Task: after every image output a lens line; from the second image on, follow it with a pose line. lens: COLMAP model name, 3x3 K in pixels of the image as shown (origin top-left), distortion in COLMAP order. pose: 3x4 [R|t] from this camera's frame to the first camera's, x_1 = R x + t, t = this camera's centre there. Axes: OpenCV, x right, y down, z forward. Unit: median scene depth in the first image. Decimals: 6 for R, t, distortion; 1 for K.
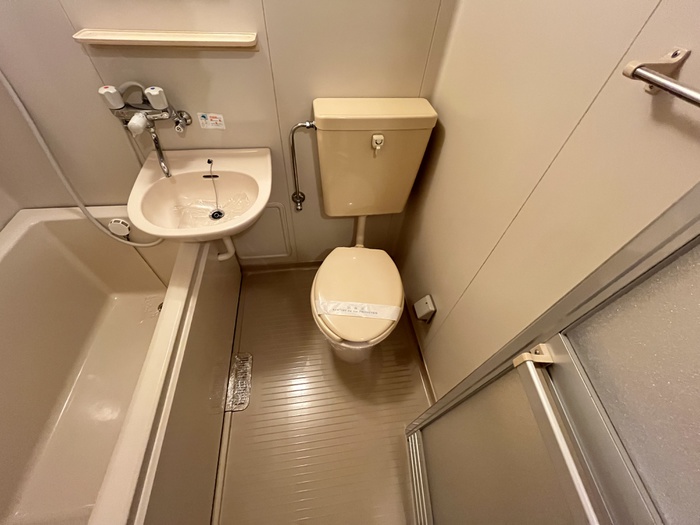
lens RADIAL K [[283.0, 0, 349.9], [0, 283.0, 259.4], [0, 0, 1]] dist [-0.002021, 0.000068]
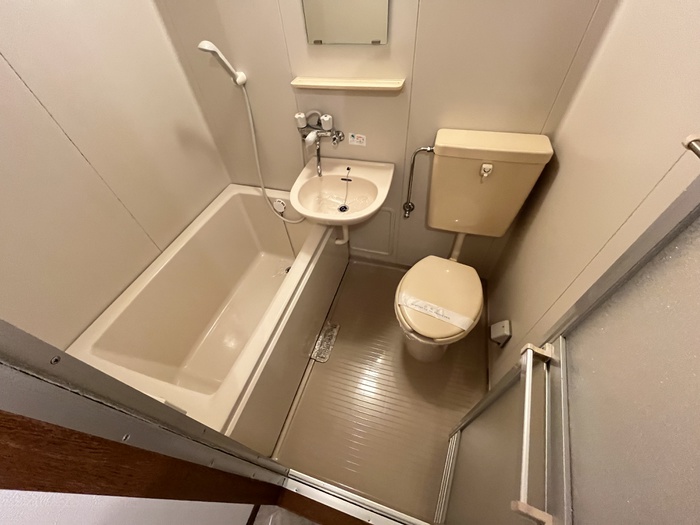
lens RADIAL K [[283.0, 0, 349.9], [0, 283.0, 259.4], [0, 0, 1]] dist [-0.002021, 0.000068]
pose [[0.902180, 0.235270, -0.361551, 0.092769], [-0.249436, 0.968361, 0.007717, 0.055485], [0.351927, 0.083222, 0.932320, -0.205017]]
